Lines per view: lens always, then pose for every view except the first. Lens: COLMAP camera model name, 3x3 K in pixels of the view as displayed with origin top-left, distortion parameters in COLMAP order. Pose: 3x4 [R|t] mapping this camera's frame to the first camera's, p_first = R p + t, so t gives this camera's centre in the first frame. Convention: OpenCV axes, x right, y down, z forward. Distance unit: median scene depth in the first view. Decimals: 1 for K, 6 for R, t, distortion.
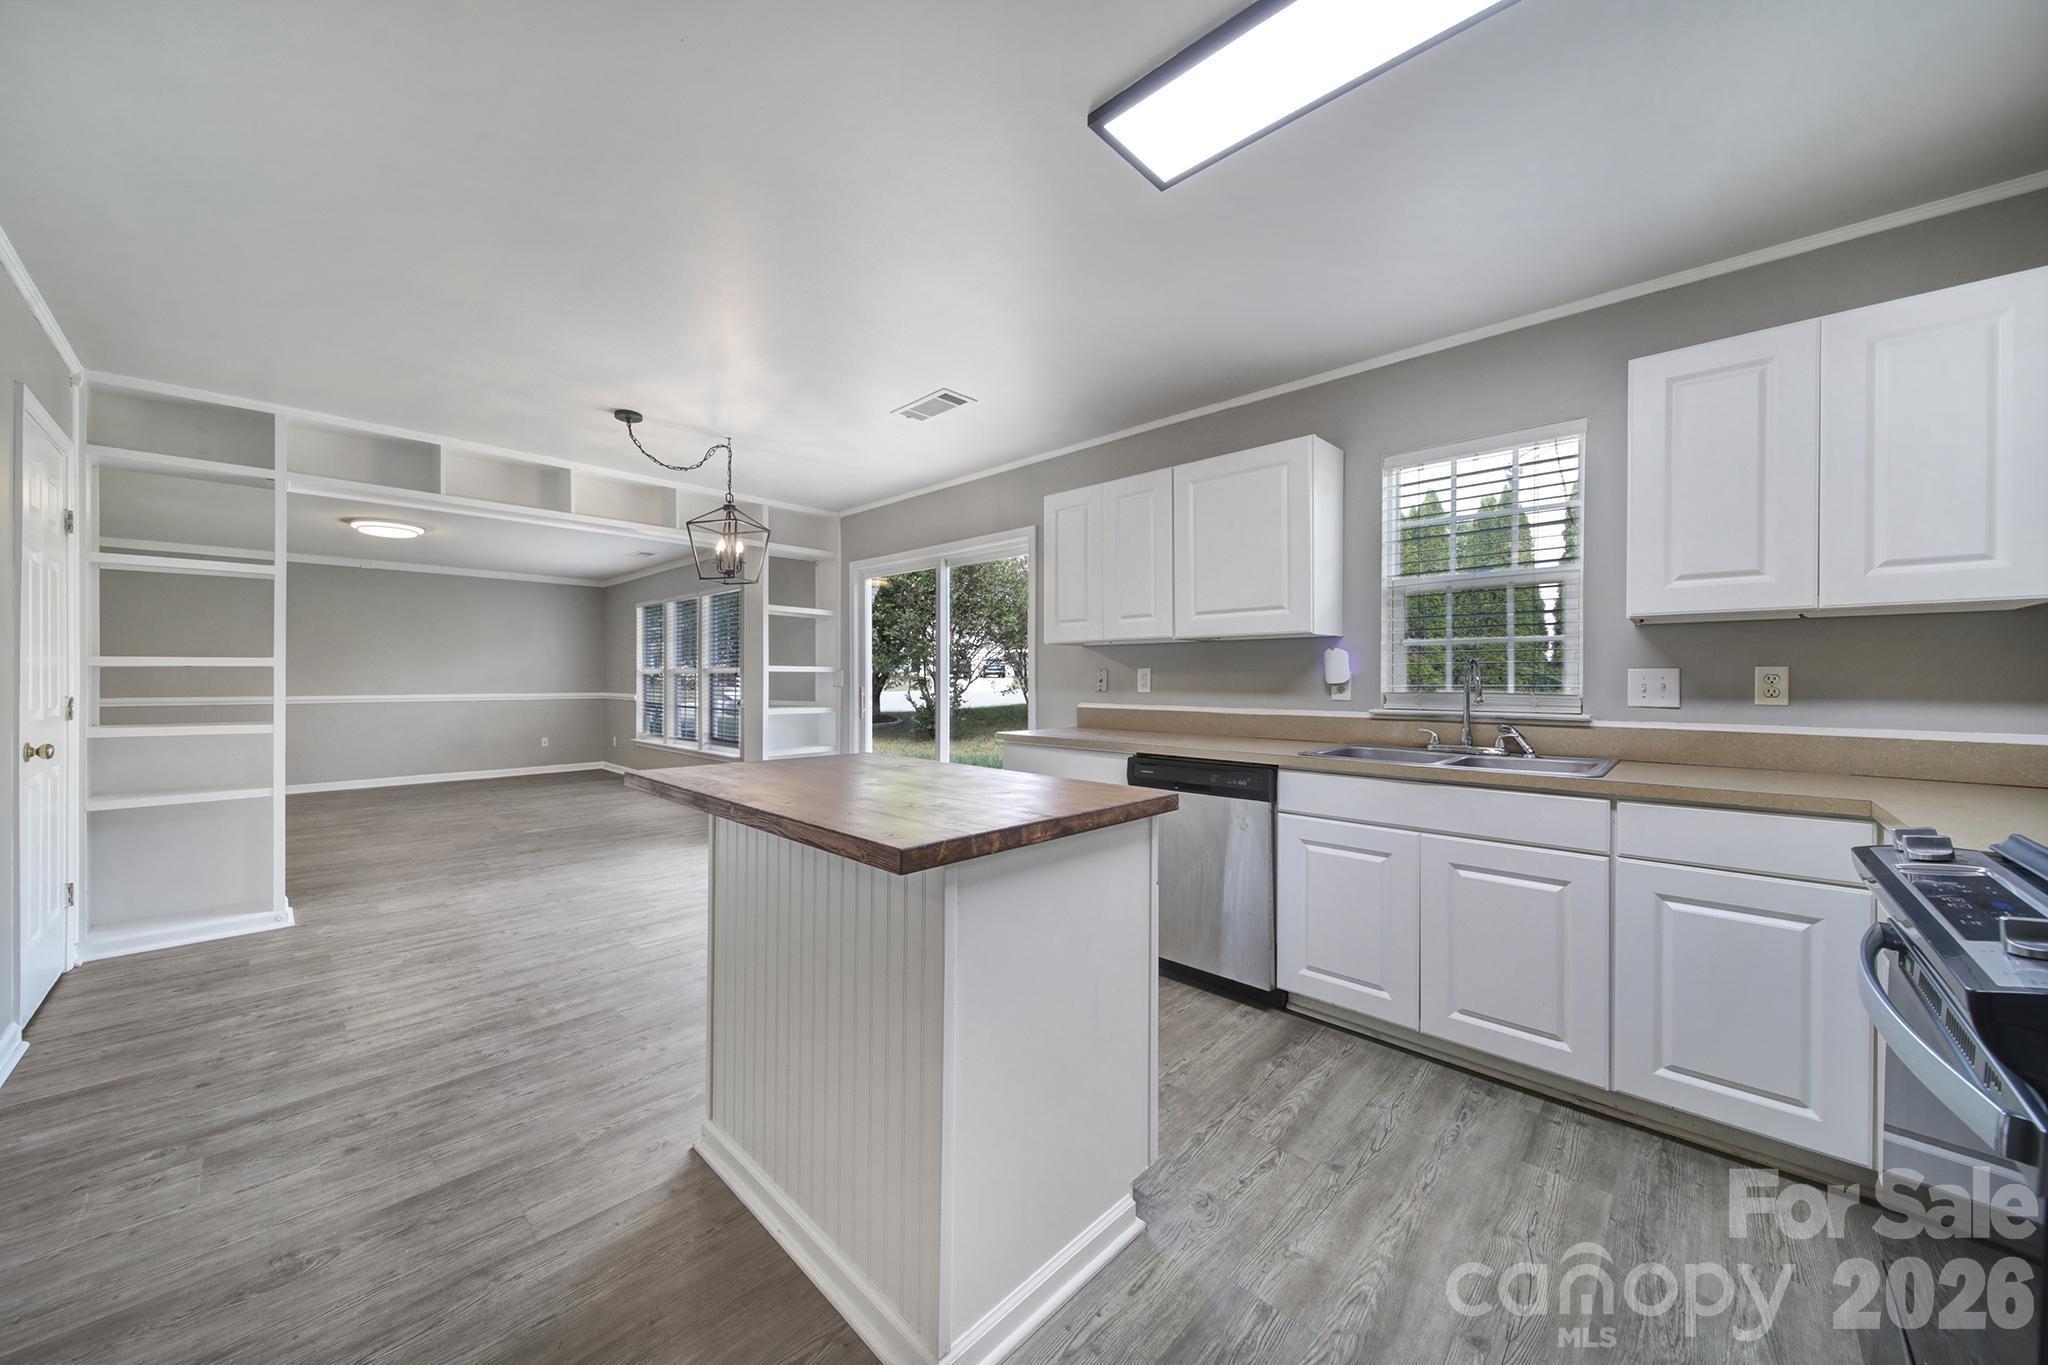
lens RADIAL K [[723.9, 0, 1025.7], [0, 723.9, 685.3], [0, 0, 1]] dist [-0.001829, -0.000375]
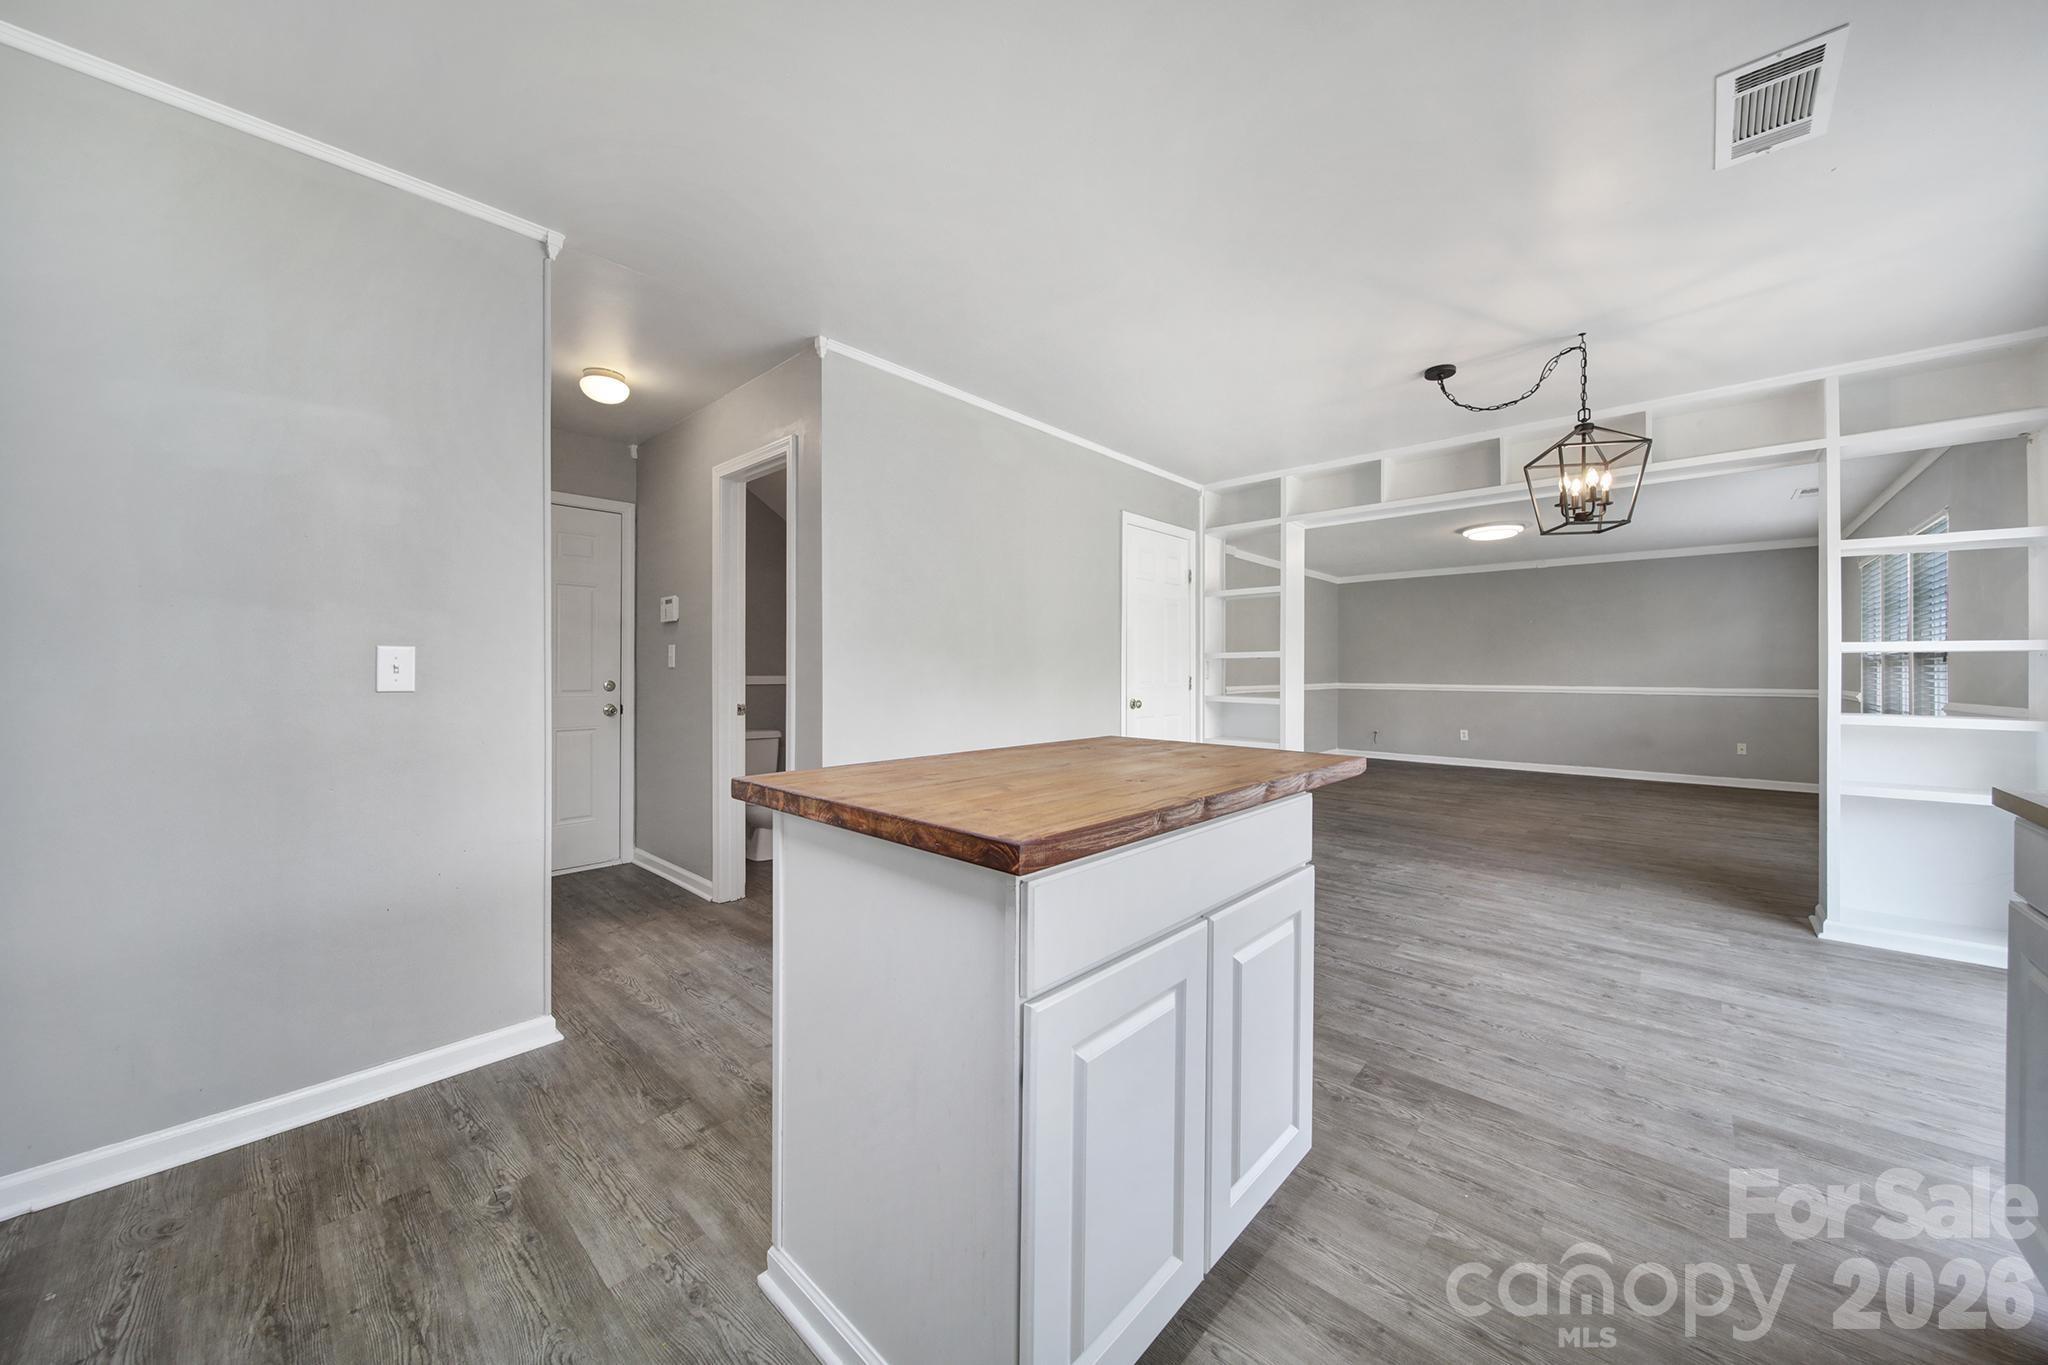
lens RADIAL K [[730.3, 0, 1021.0], [0, 730.3, 670.5], [0, 0, 1]] dist [-0.000430, -0.000169]
pose [[0.019420, -0.002617, -0.999808, 0.372520], [-0.011861, 0.999926, -0.002847, 0.010454], [0.999741, 0.011915, 0.019388, 0.486764]]
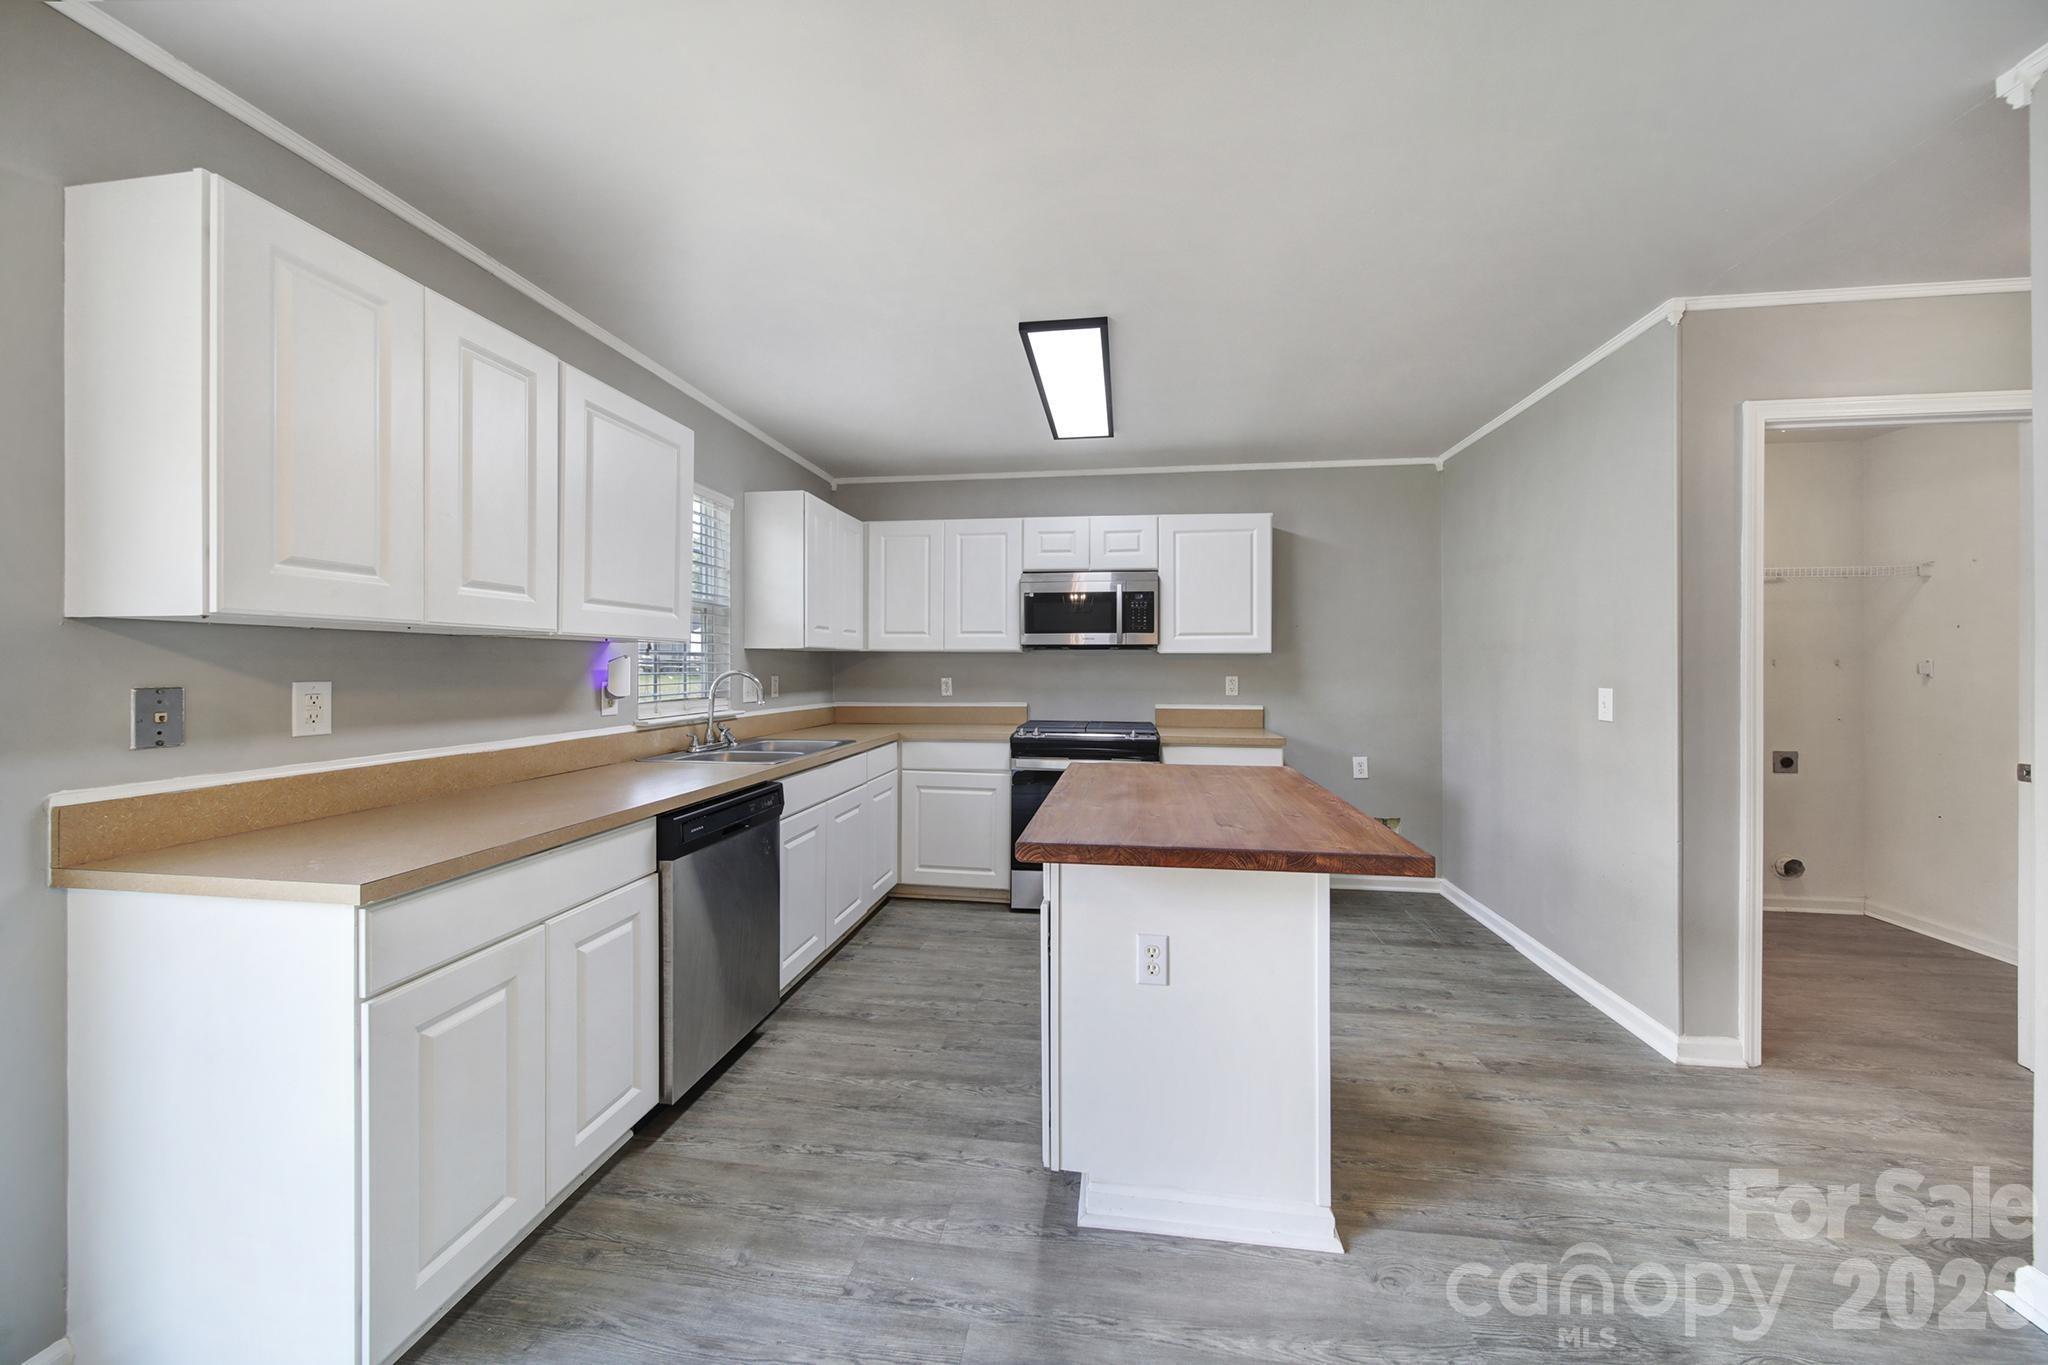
lens RADIAL K [[720.5, 0, 1022.9], [0, 720.5, 666.6], [0, 0, 1]] dist [-0.001630, -0.000339]
pose [[-0.578570, -0.002312, 0.815629, -0.520007], [0.004798, 0.999969, 0.006238, -0.037984], [-0.815619, 0.007523, -0.578541, 1.000467]]
